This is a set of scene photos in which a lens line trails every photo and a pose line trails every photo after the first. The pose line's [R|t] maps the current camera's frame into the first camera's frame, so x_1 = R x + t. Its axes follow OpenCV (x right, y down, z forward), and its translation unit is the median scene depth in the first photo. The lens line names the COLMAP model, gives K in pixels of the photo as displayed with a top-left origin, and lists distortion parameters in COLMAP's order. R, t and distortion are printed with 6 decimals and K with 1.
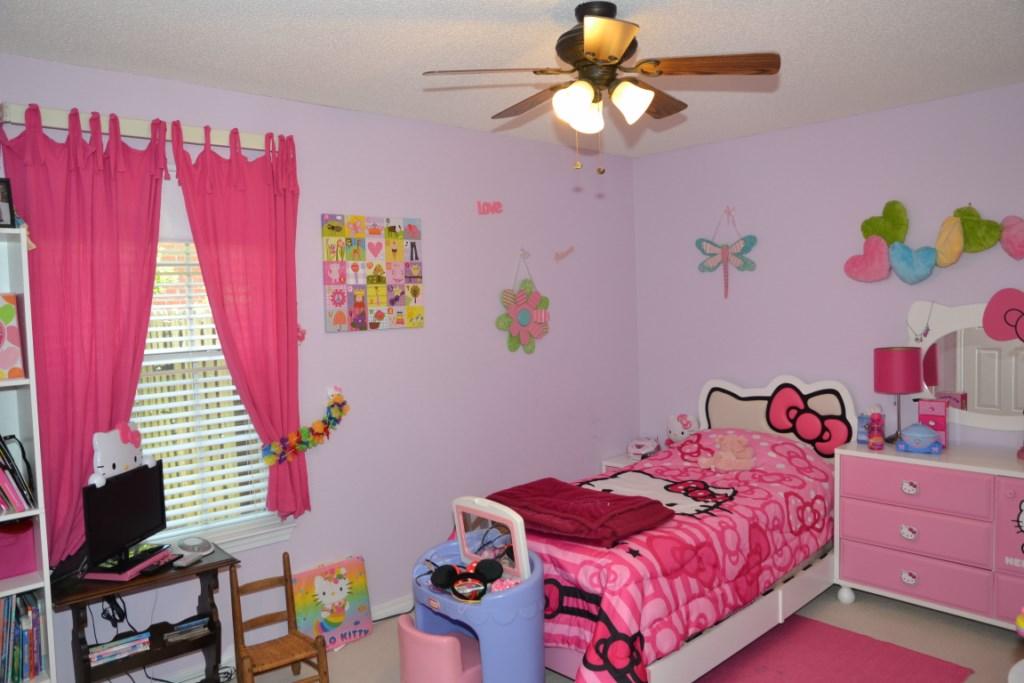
lens RADIAL K [[721.4, 0, 512.0], [0, 721.4, 341.5], [0, 0, 1]] dist [-0.116405, 0.087161]
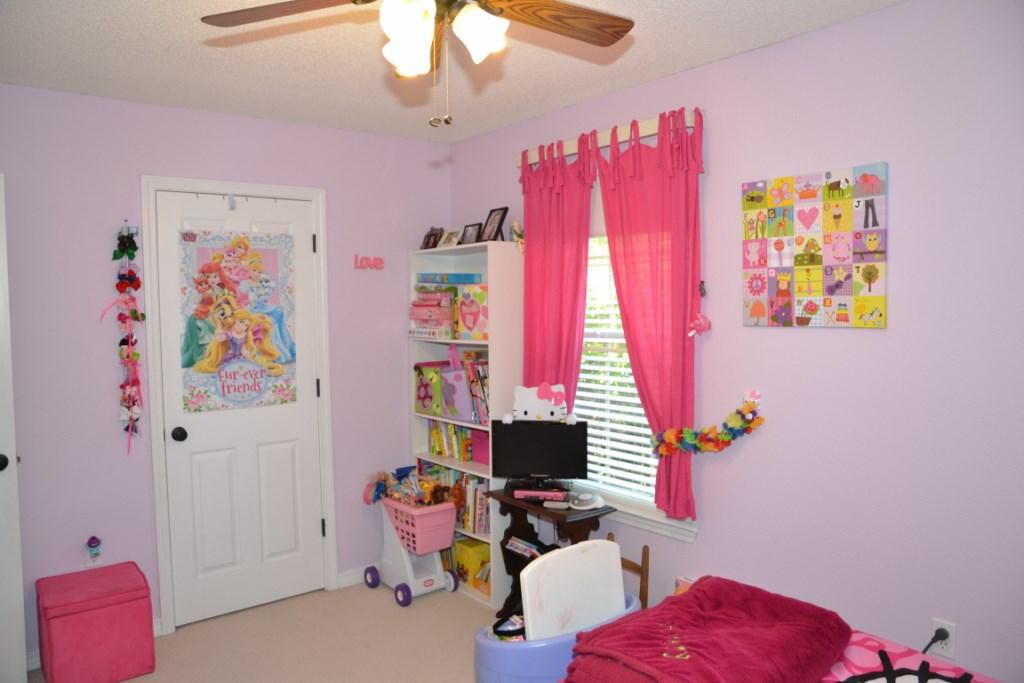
lens RADIAL K [[721.4, 0, 512.0], [0, 721.4, 341.5], [0, 0, 1]] dist [-0.116405, 0.087161]
pose [[-0.058524, 0.104436, -0.992808, 0.572467], [-0.015553, 0.994297, 0.105509, -0.075737], [0.998165, 0.021616, -0.056566, 0.751868]]
